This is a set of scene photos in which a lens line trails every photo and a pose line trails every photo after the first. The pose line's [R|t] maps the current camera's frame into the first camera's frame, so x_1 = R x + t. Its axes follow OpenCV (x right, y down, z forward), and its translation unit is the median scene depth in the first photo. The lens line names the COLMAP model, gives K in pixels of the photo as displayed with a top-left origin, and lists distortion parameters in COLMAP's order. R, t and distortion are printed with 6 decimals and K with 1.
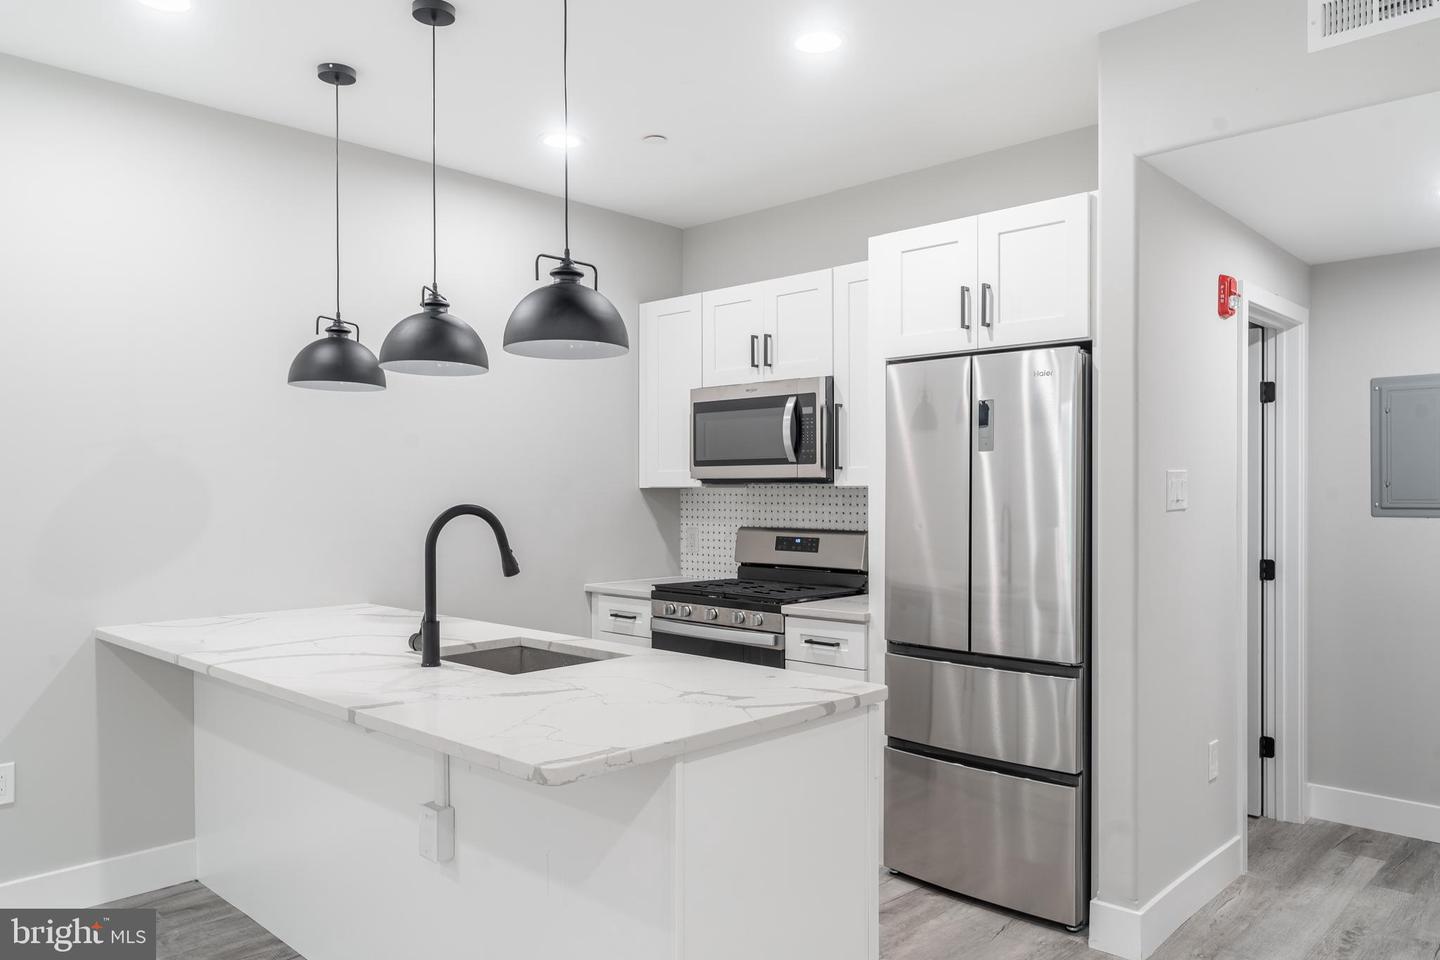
lens RADIAL K [[1037.7, 0, 717.5], [0, 1037.7, 484.8], [0, 0, 1]] dist [0.004550, 0.002337]
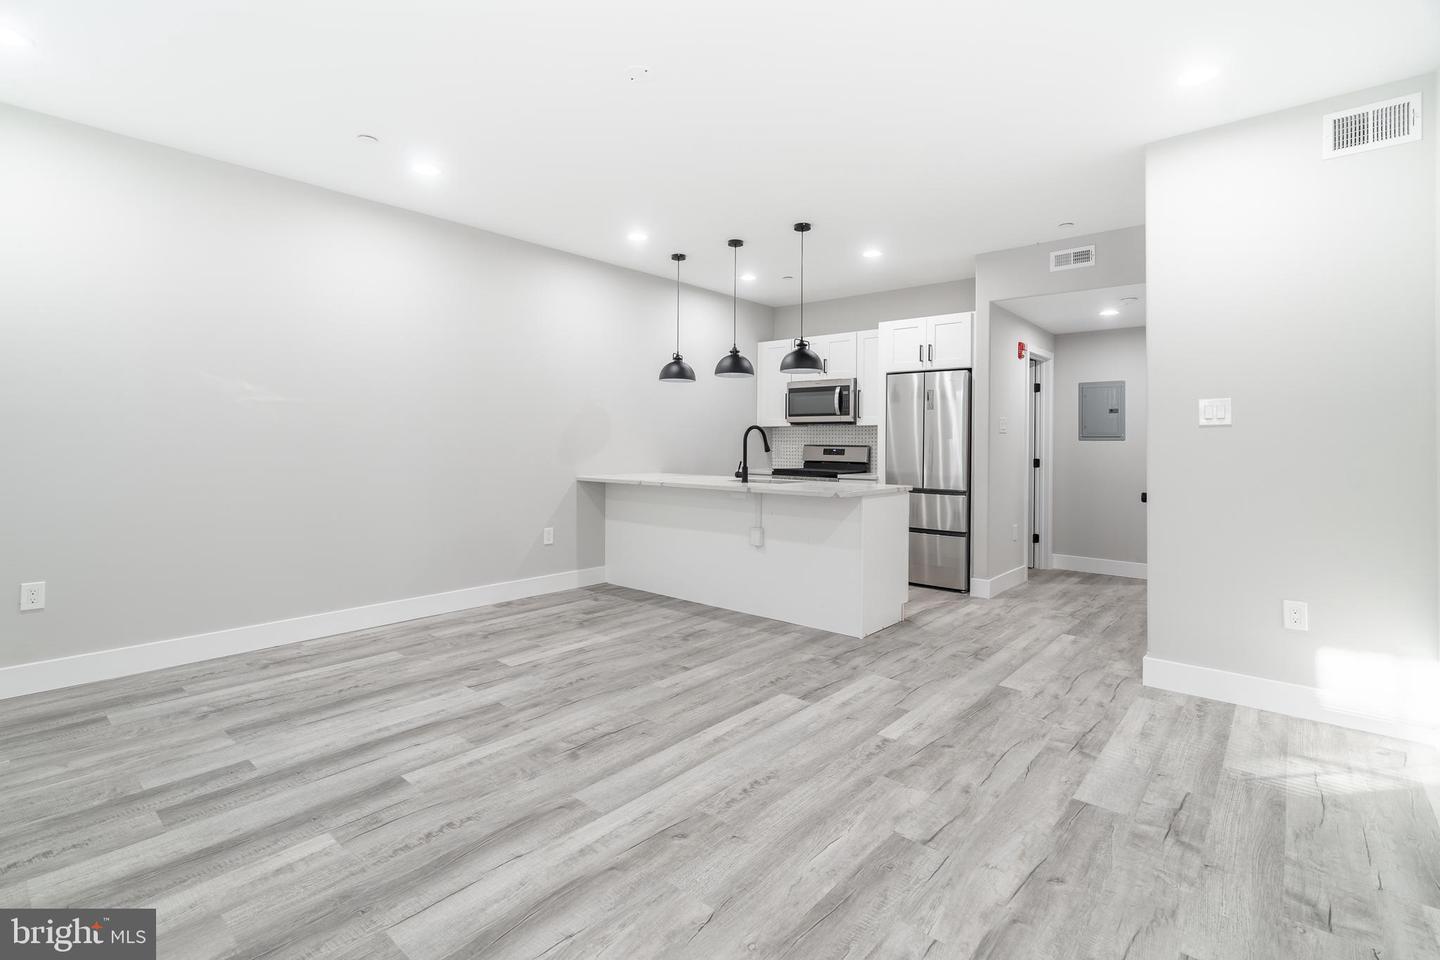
lens RADIAL K [[672.9, 0, 729.7], [0, 672.9, 435.2], [0, 0, 1]] dist [-0.005276, 0.000223]
pose [[0.998482, 0.009908, 0.054176, -0.263143], [-0.009634, 0.999939, -0.005318, 0.035694], [-0.054225, 0.004788, 0.998517, -0.511933]]
